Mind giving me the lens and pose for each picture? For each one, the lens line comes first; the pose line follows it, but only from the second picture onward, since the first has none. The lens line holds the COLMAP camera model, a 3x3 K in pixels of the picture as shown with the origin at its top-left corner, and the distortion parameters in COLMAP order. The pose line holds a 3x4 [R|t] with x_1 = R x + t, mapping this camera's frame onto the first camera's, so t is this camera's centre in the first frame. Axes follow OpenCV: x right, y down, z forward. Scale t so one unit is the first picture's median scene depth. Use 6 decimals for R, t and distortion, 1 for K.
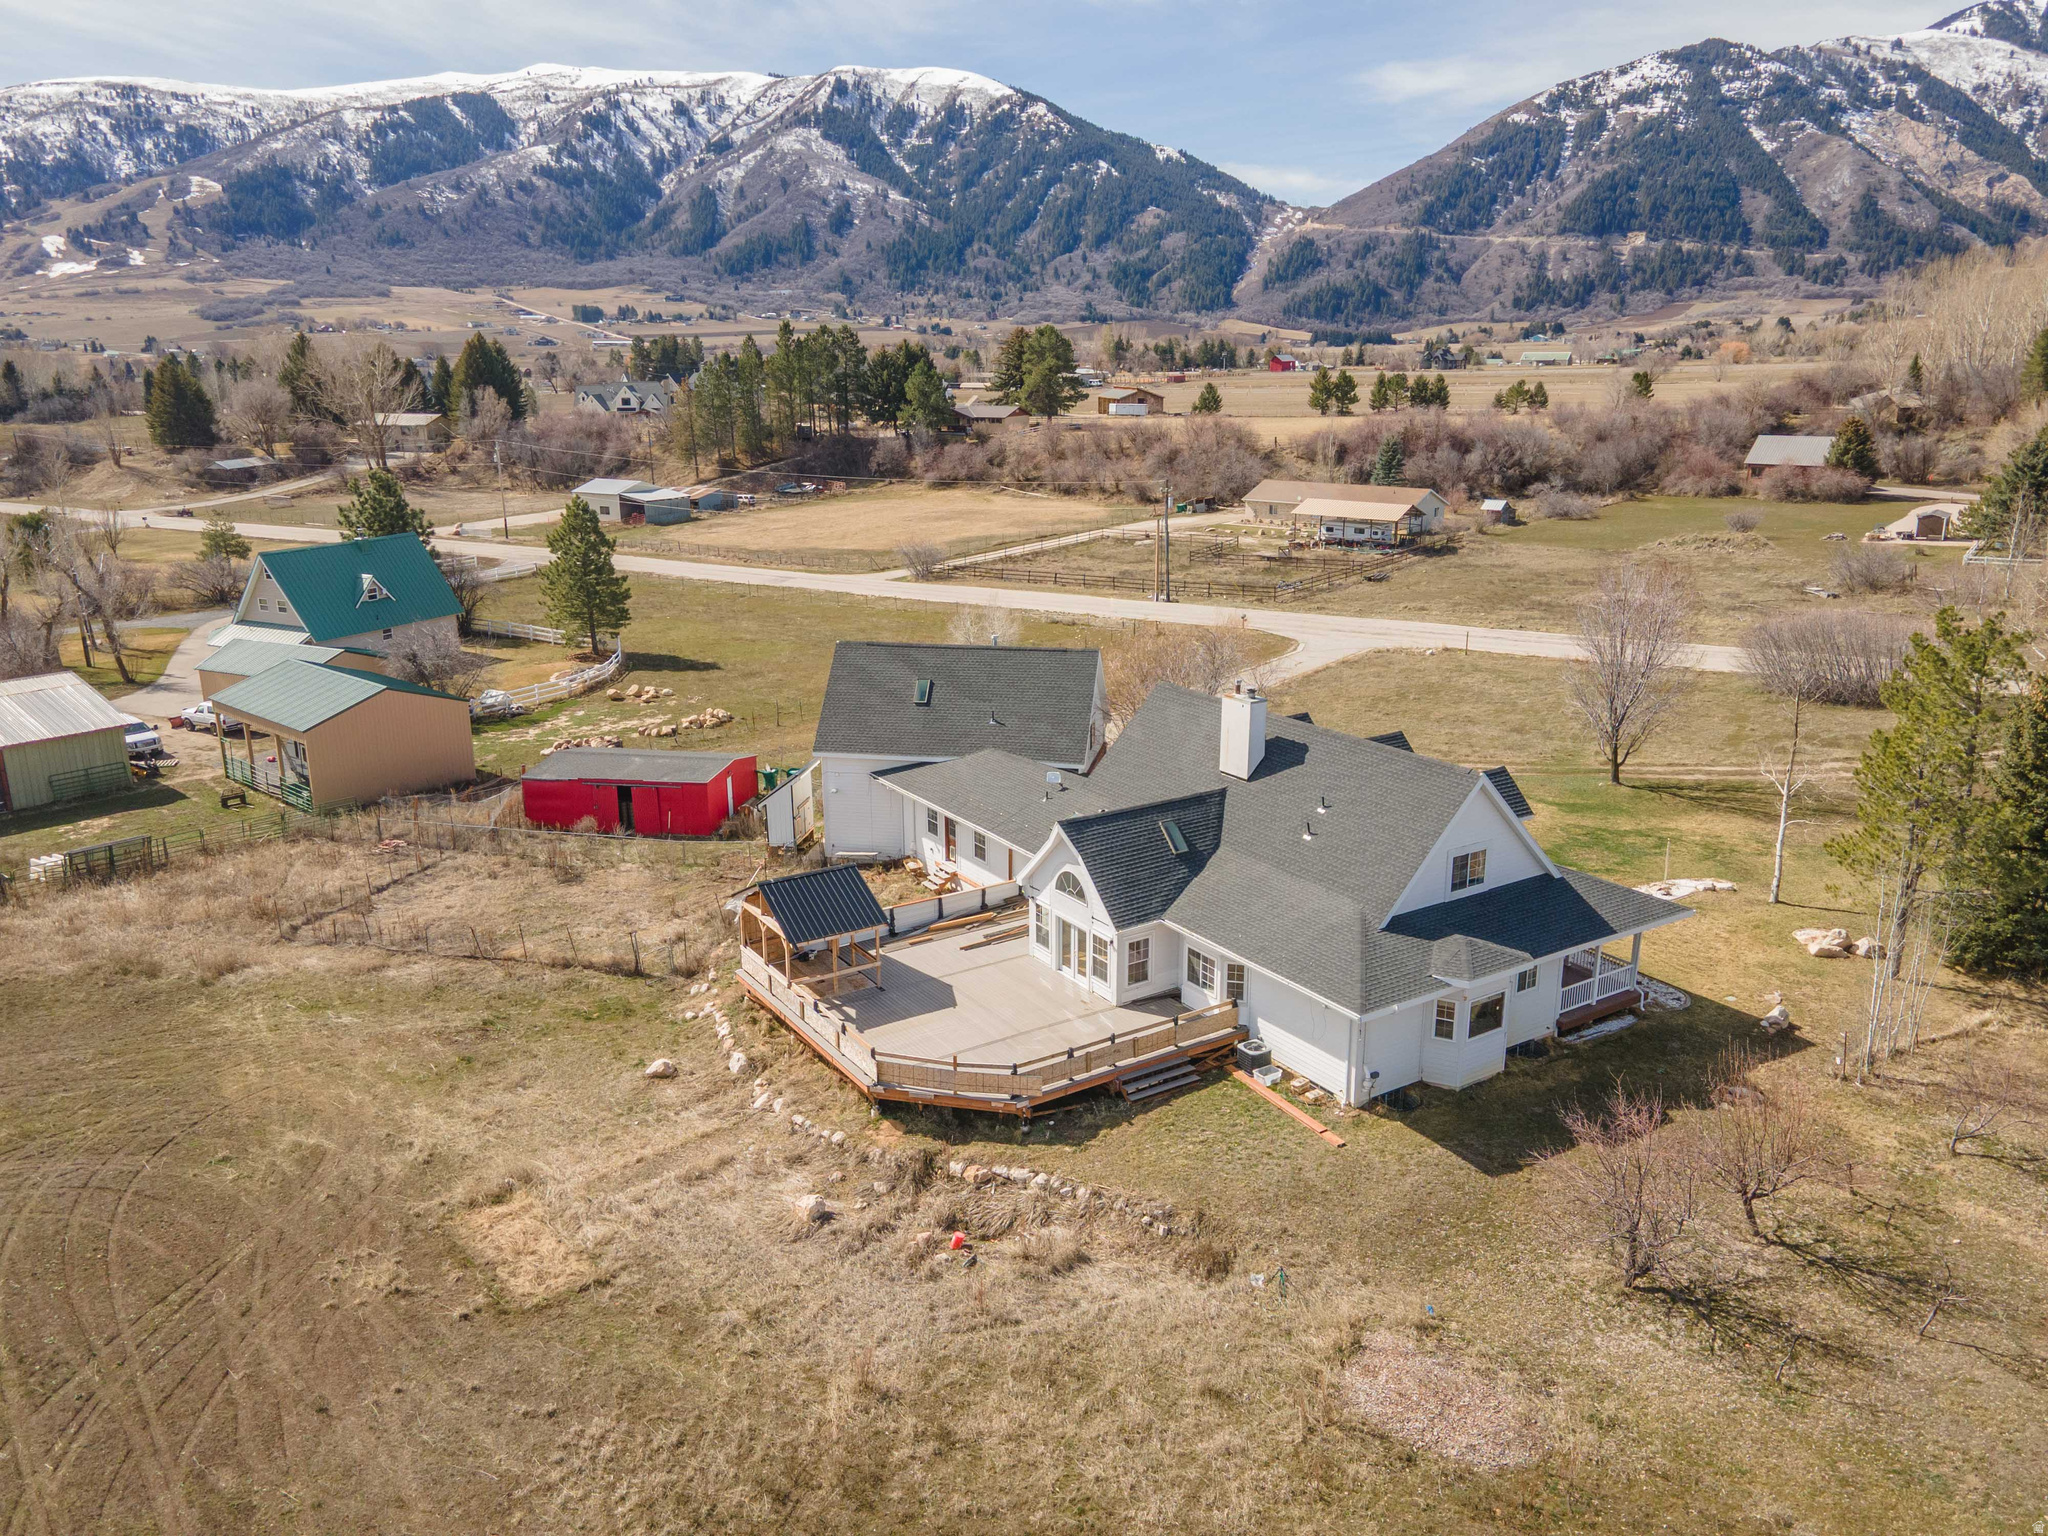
lens RADIAL K [[1441.2, 0, 1003.9], [0, 1441.2, 766.8], [0, 0, 1]] dist [0.098291, -0.059417]
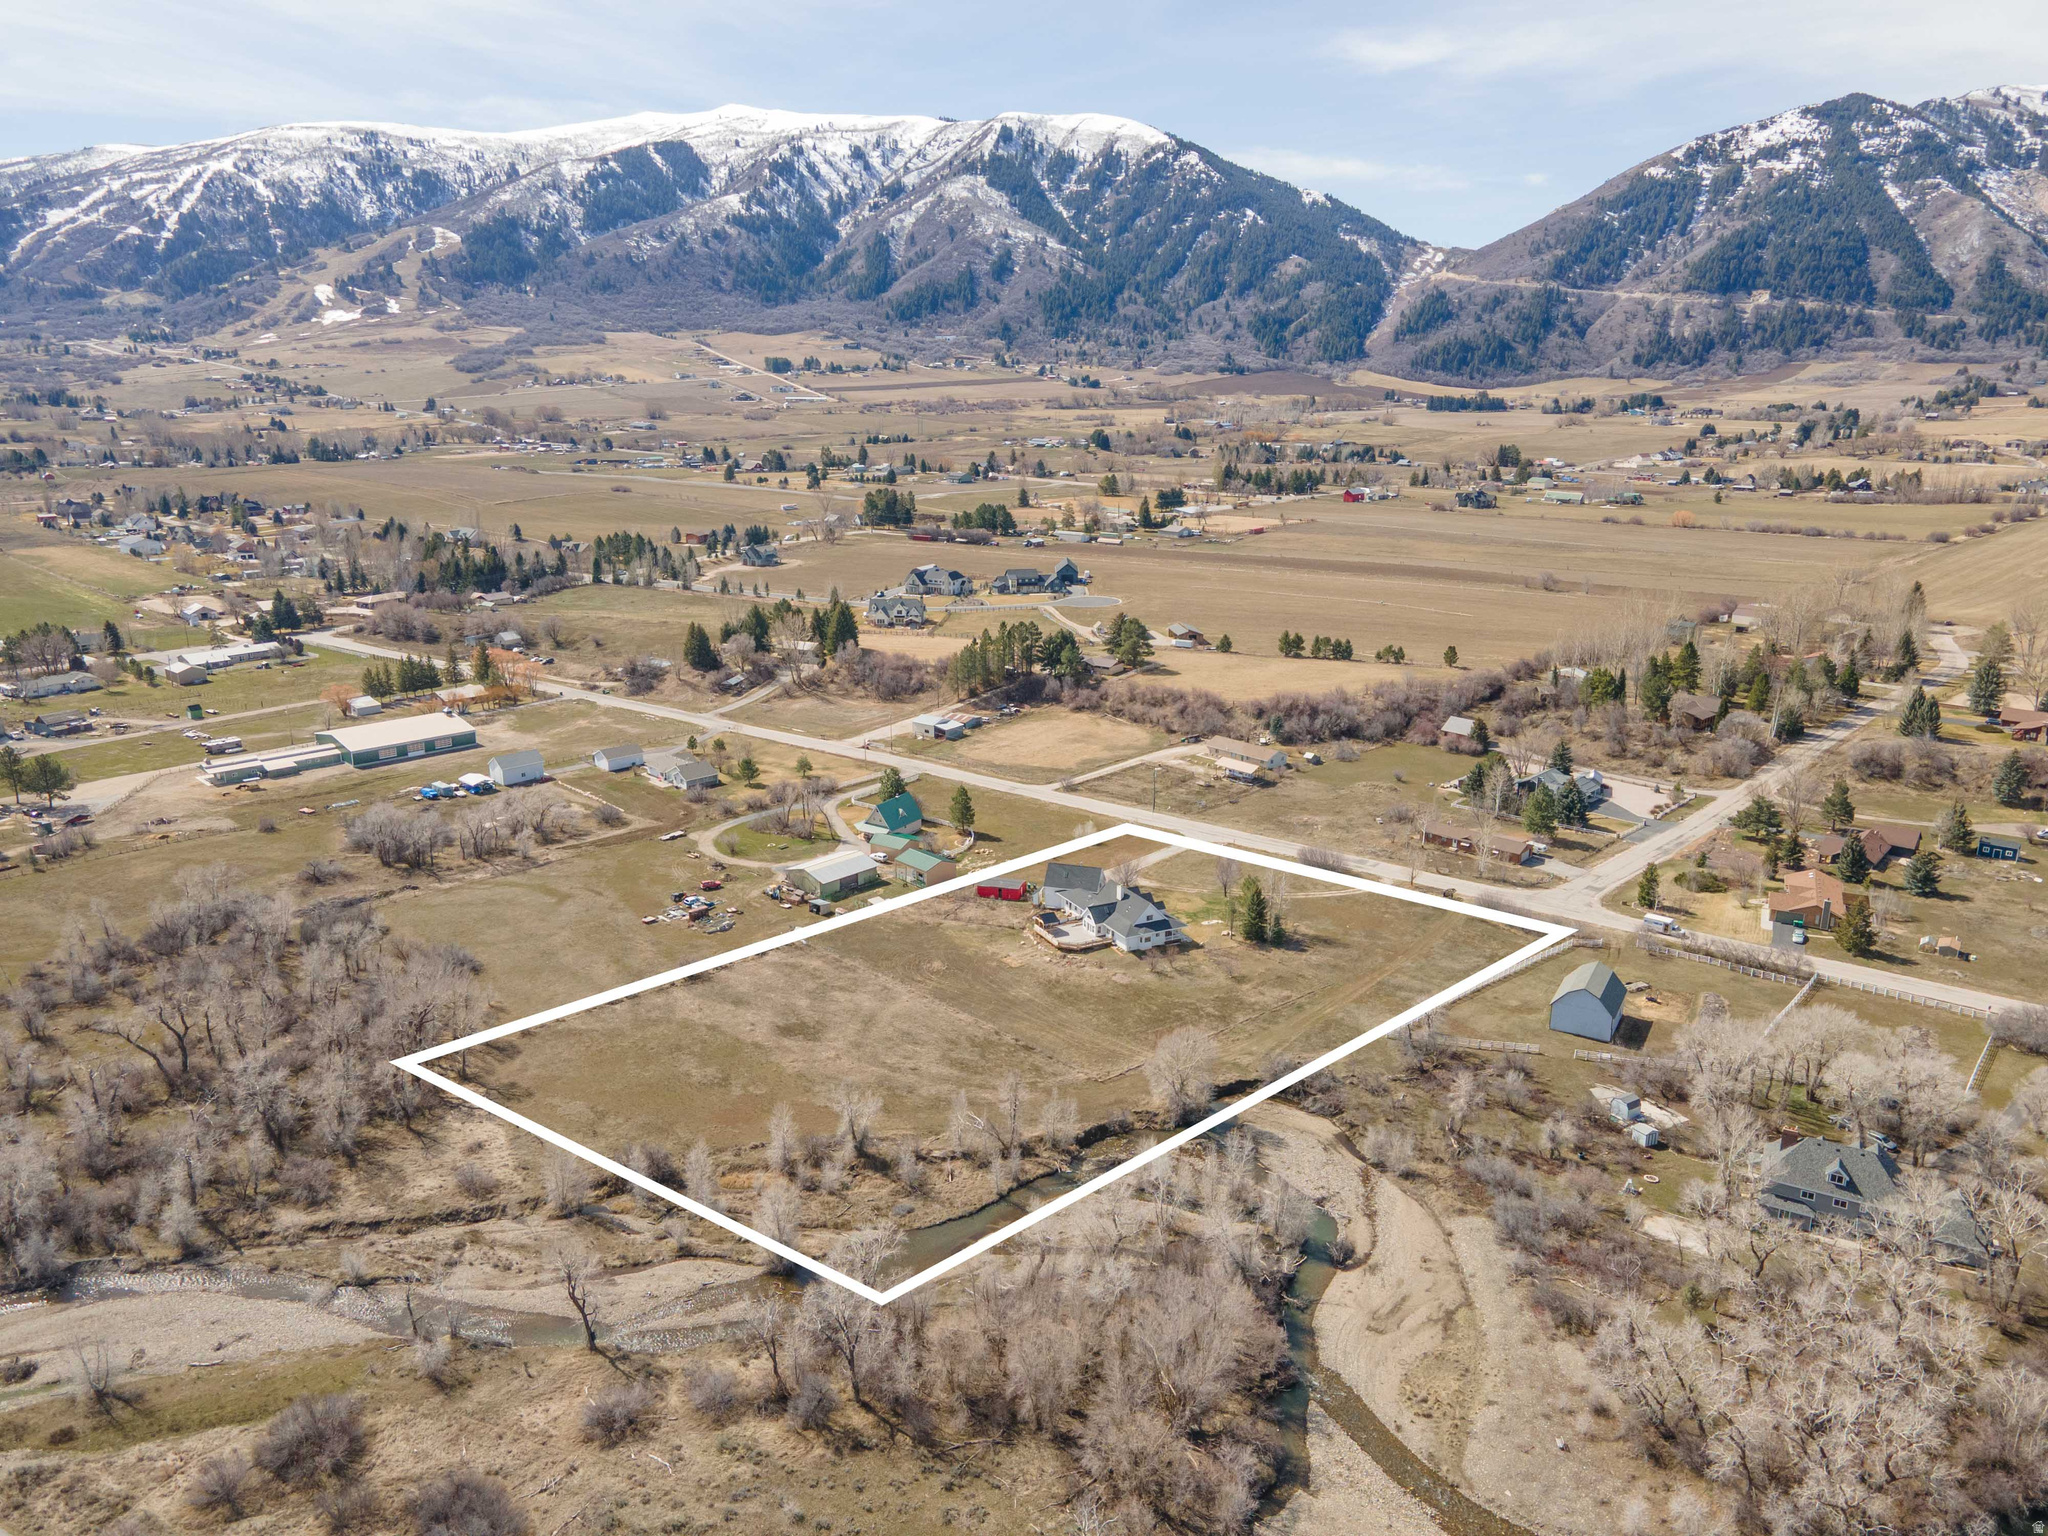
lens RADIAL K [[1457.1, 0, 982.7], [0, 1457.1, 768.9], [0, 0, 1]] dist [0.036079, 0.007619]
pose [[0.993586, 0.034906, -0.107559, 0.003969], [-0.034348, 0.999385, 0.007041, -0.009459], [0.107738, -0.003302, 0.994174, -0.085606]]
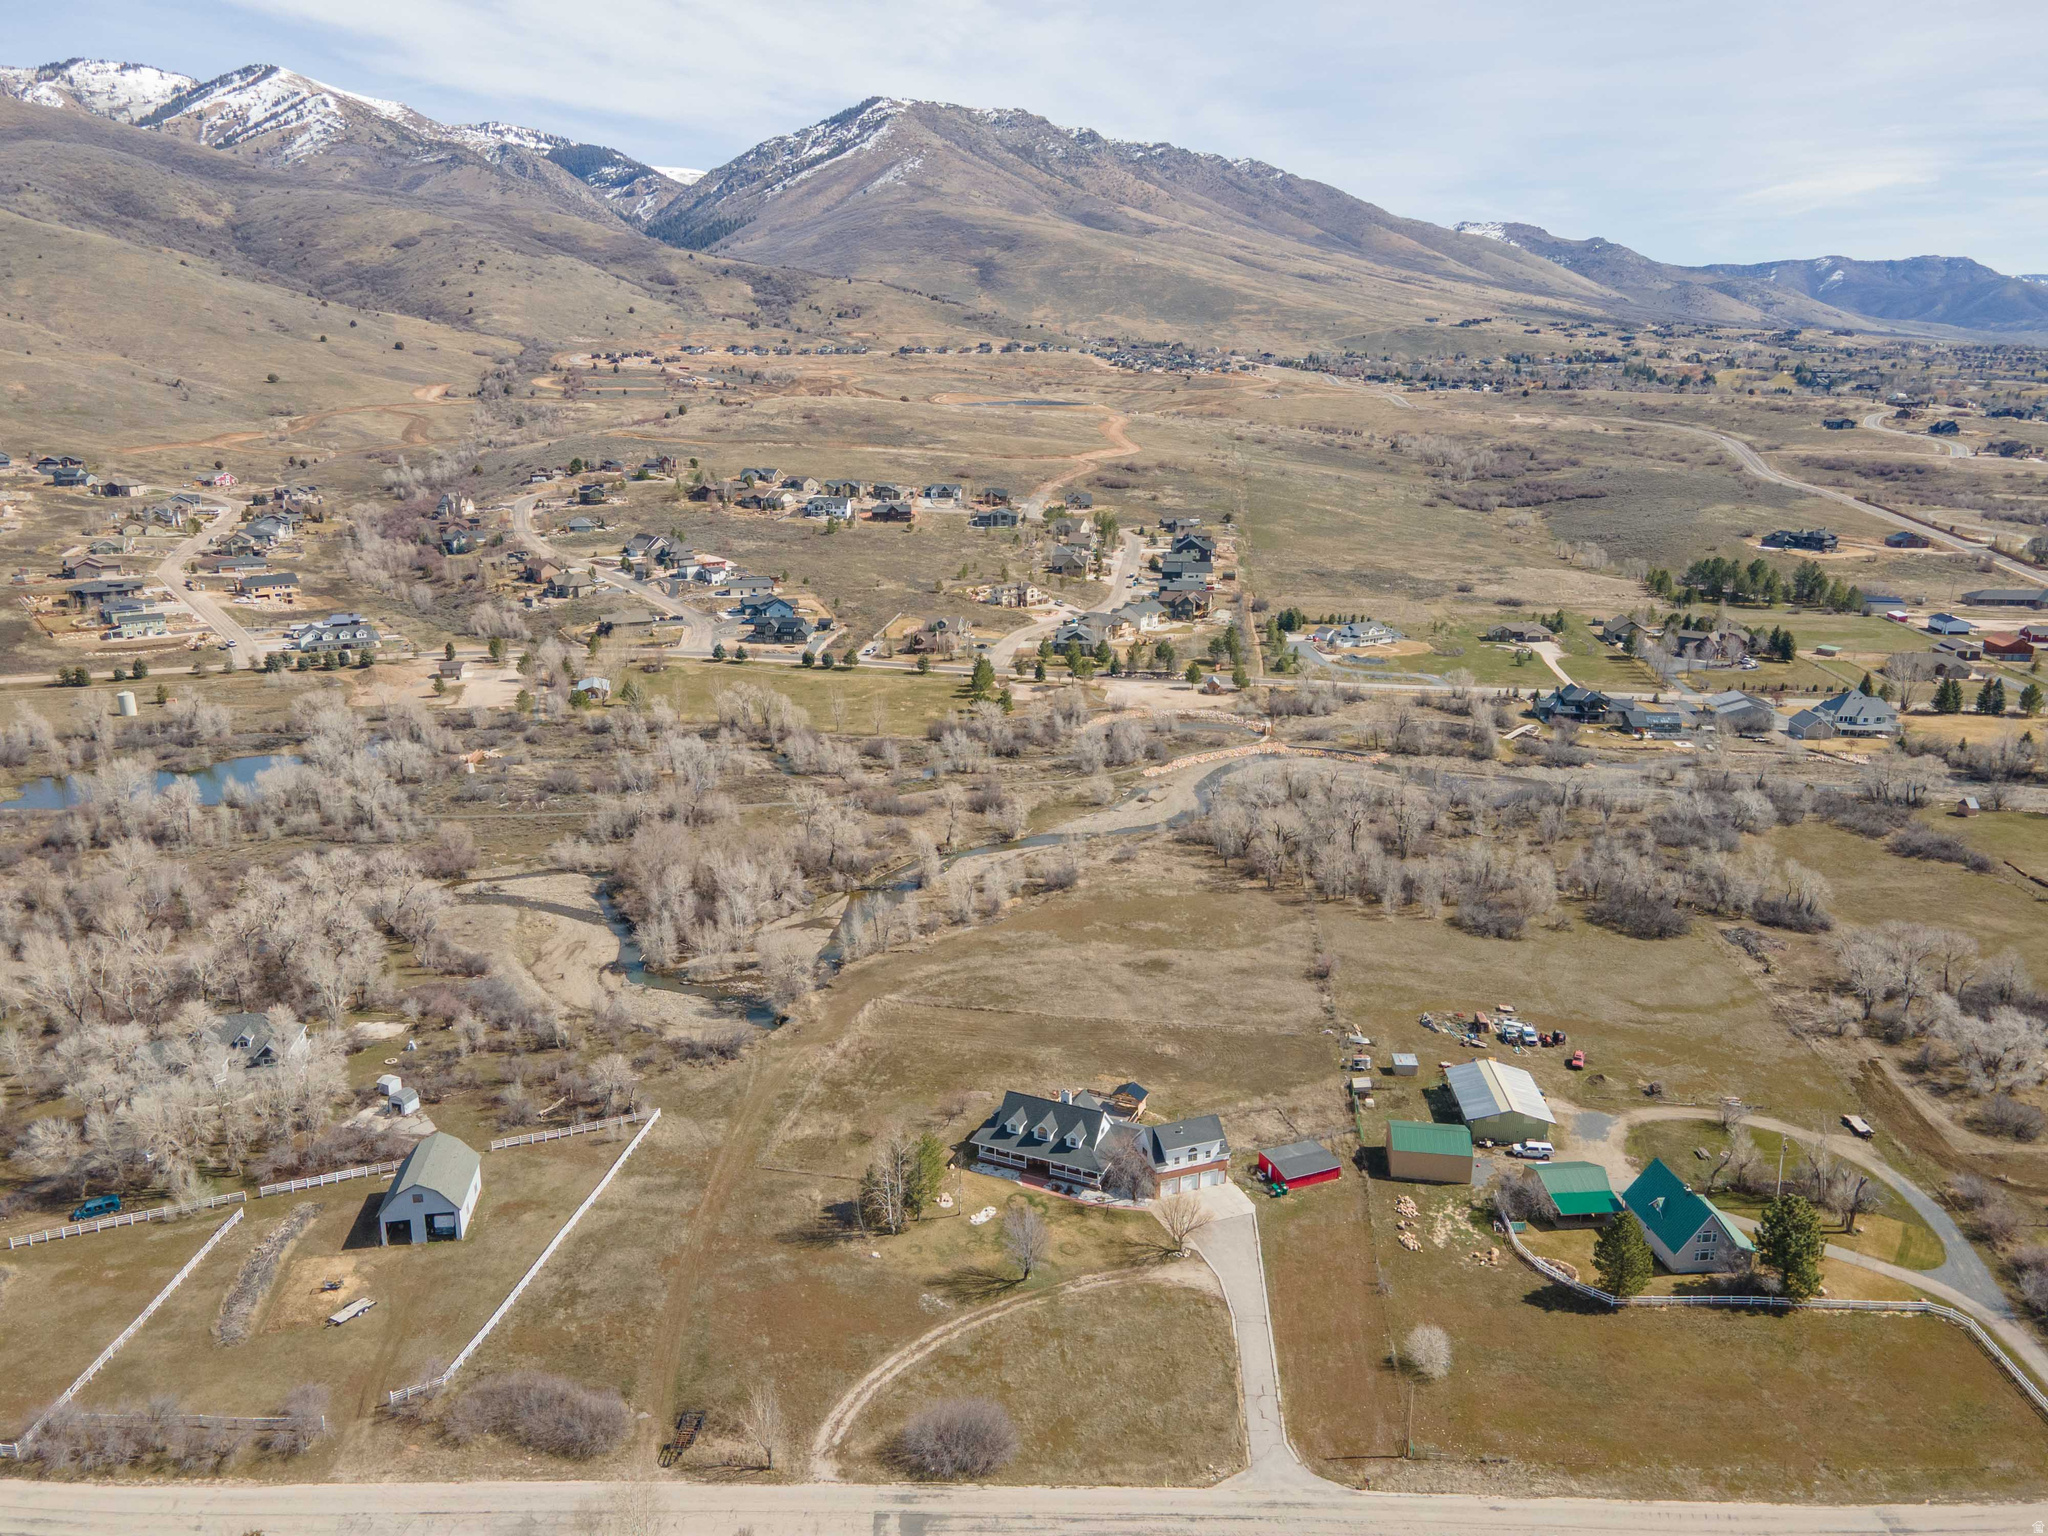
lens RADIAL K [[1476.0, 0, 1013.7], [0, 1476.0, 771.2], [0, 0, 1]] dist [0.002579, 0.081922]
pose [[-0.843114, 0.146029, -0.517528, 0.042049], [-0.147576, 0.862632, 0.483825, -0.051324], [0.517089, 0.484294, -0.705747, 0.063104]]
